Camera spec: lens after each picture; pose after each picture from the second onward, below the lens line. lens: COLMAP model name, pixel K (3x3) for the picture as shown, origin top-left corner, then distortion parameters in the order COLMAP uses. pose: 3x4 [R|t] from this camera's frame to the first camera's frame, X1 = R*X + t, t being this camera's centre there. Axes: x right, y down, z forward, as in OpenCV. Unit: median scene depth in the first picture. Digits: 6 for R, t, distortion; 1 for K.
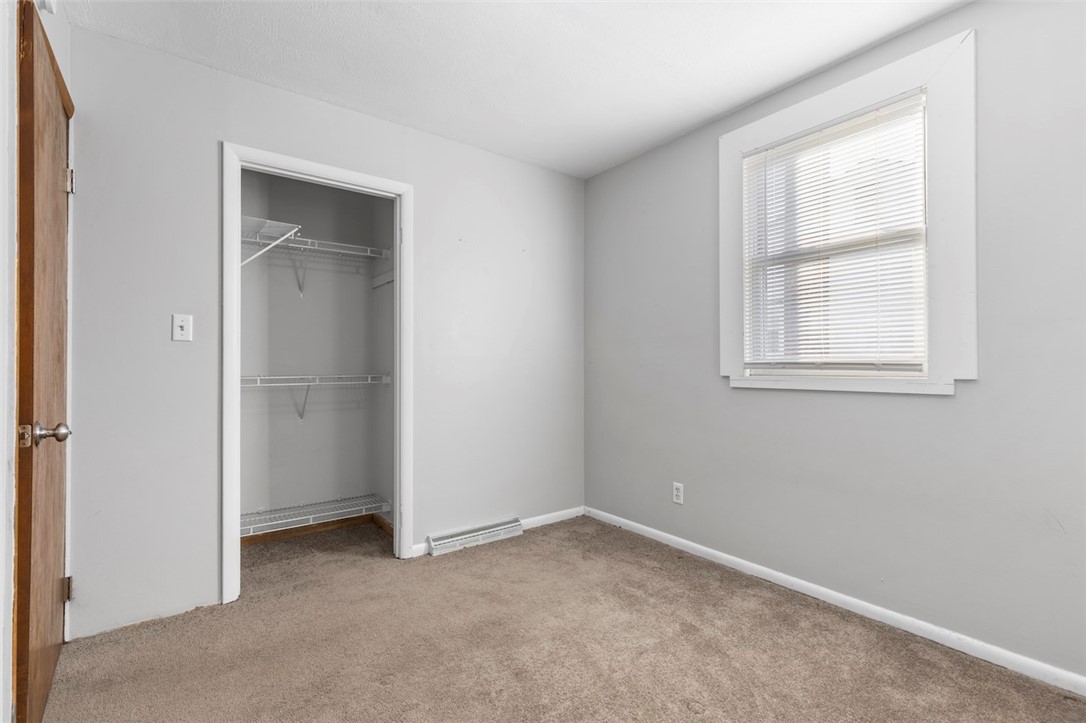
lens RADIAL K [[491.1, 0, 545.1], [0, 491.1, 365.6], [0, 0, 1]] dist [0.005551, -0.000077]
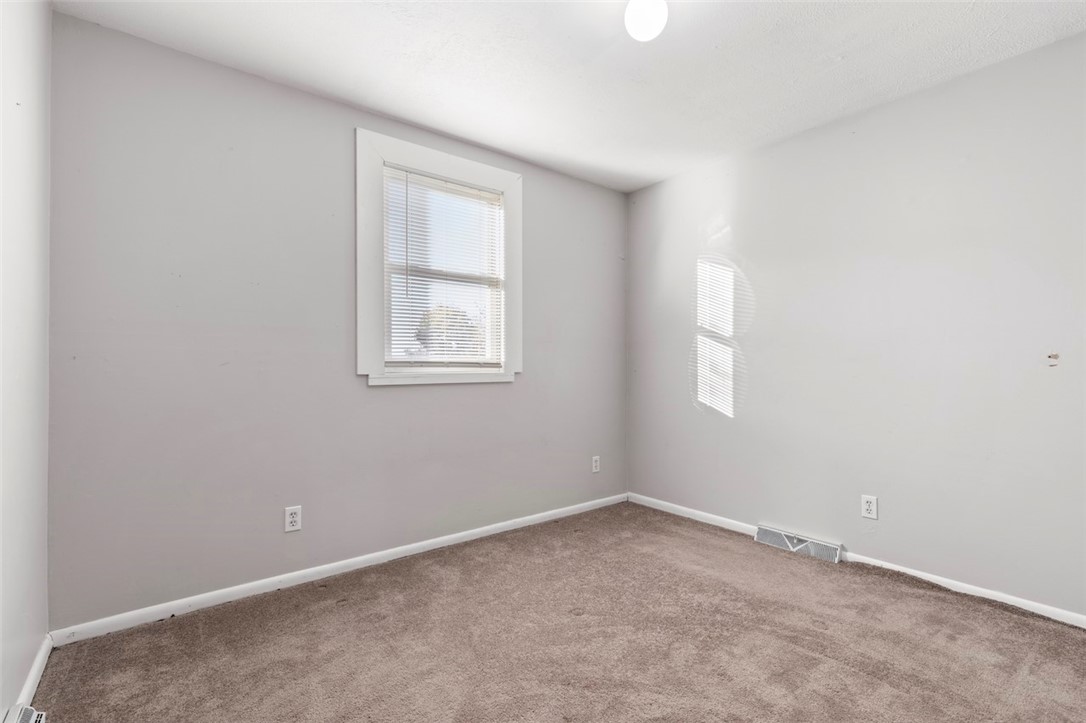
lens RADIAL K [[491.1, 0, 544.5], [0, 491.1, 364.0], [0, 0, 1]] dist [0.005551, -0.000077]
pose [[-0.022685, 0.002341, 0.999740, -0.700953], [-0.001117, 0.999997, -0.002367, 0.002058], [-0.999742, -0.001170, -0.022682, 0.740769]]
